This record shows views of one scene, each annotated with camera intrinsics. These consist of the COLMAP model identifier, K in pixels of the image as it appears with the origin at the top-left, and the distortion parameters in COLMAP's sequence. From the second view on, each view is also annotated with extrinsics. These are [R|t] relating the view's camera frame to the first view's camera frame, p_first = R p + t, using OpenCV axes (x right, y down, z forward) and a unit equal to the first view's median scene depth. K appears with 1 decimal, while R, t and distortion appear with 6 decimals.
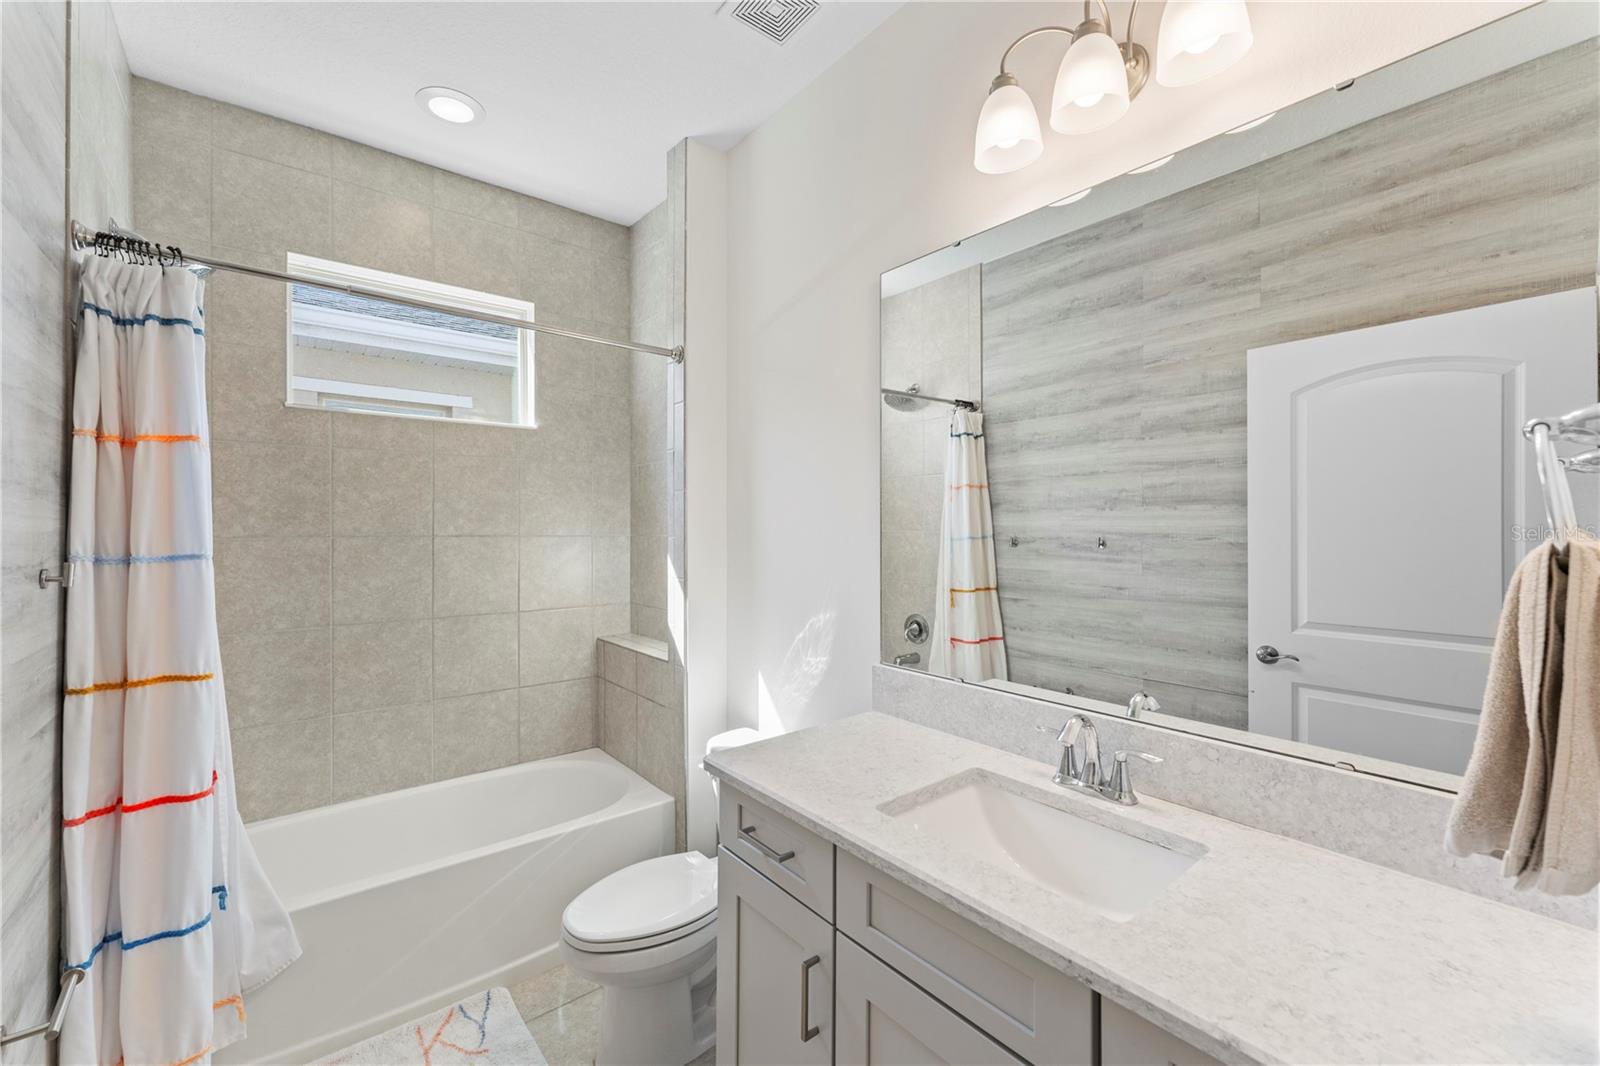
lens RADIAL K [[649.7, 0, 796.8], [0, 649.7, 534.2], [0, 0, 1]] dist [0.000671, -0.000383]
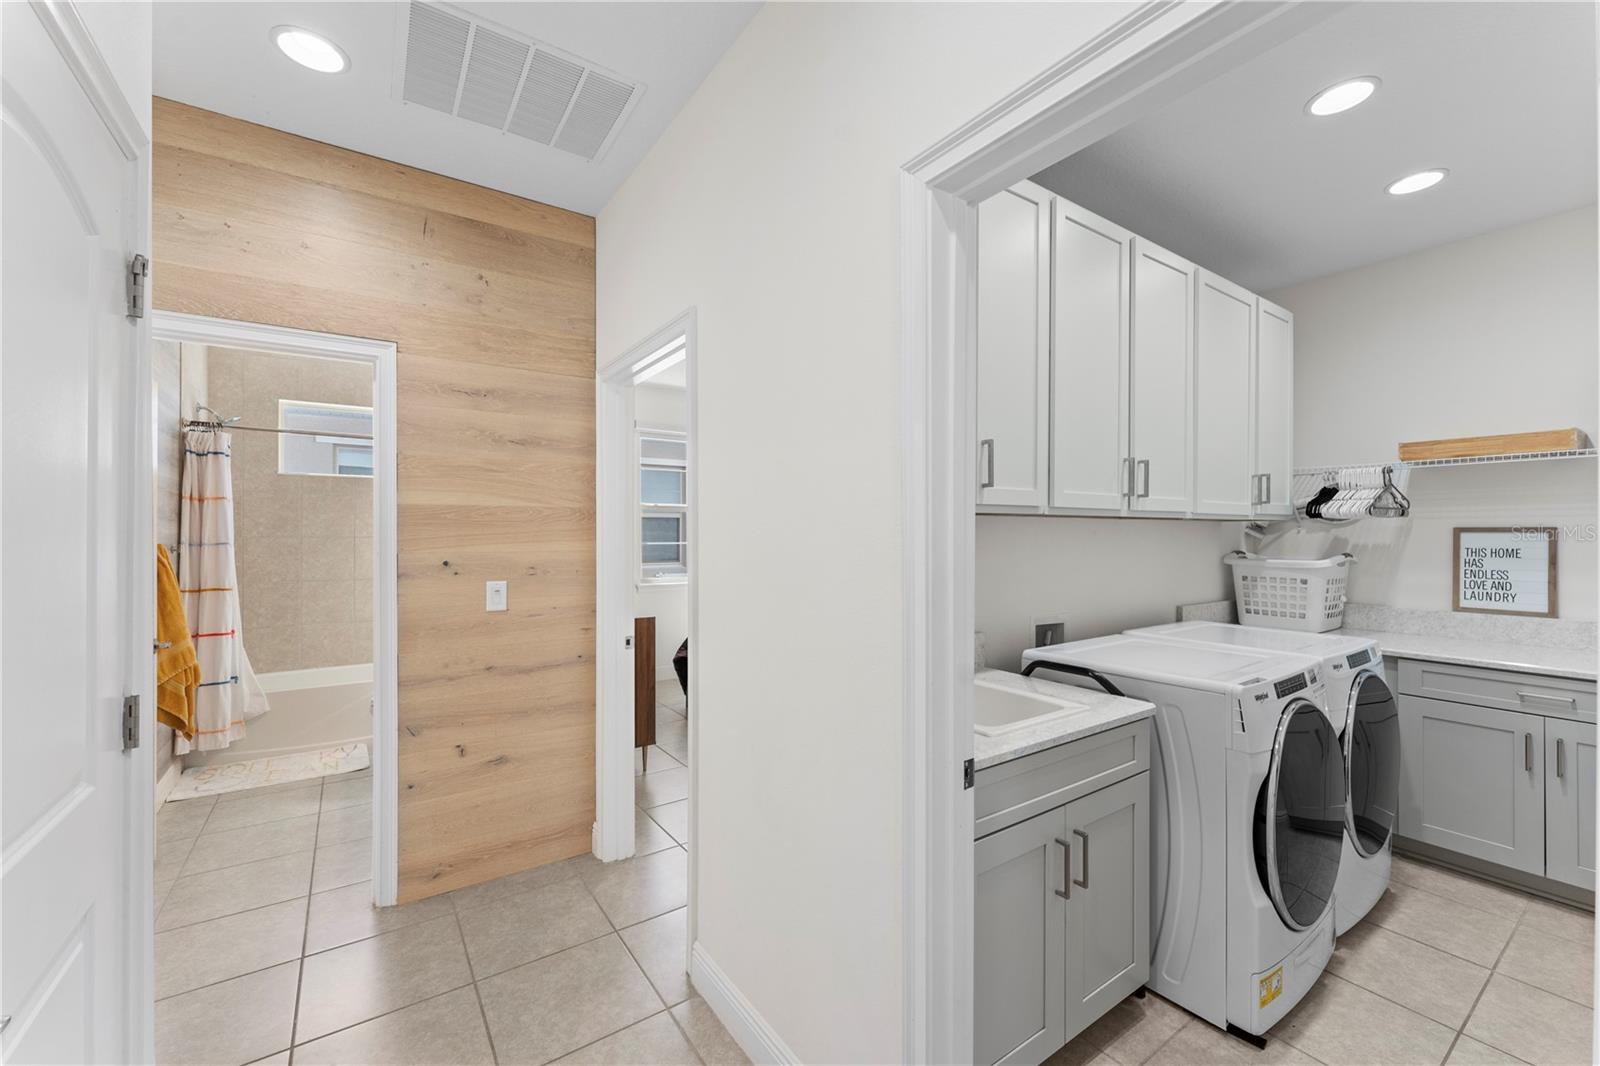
lens RADIAL K [[643.1, 0, 796.4], [0, 643.1, 538.2], [0, 0, 1]] dist [0.000590, 0.000060]
pose [[0.996811, 0.000635, -0.079799, 1.597438], [-0.000932, 0.999993, -0.003694, 0.021699], [0.079796, 0.003756, 0.996804, -1.419900]]
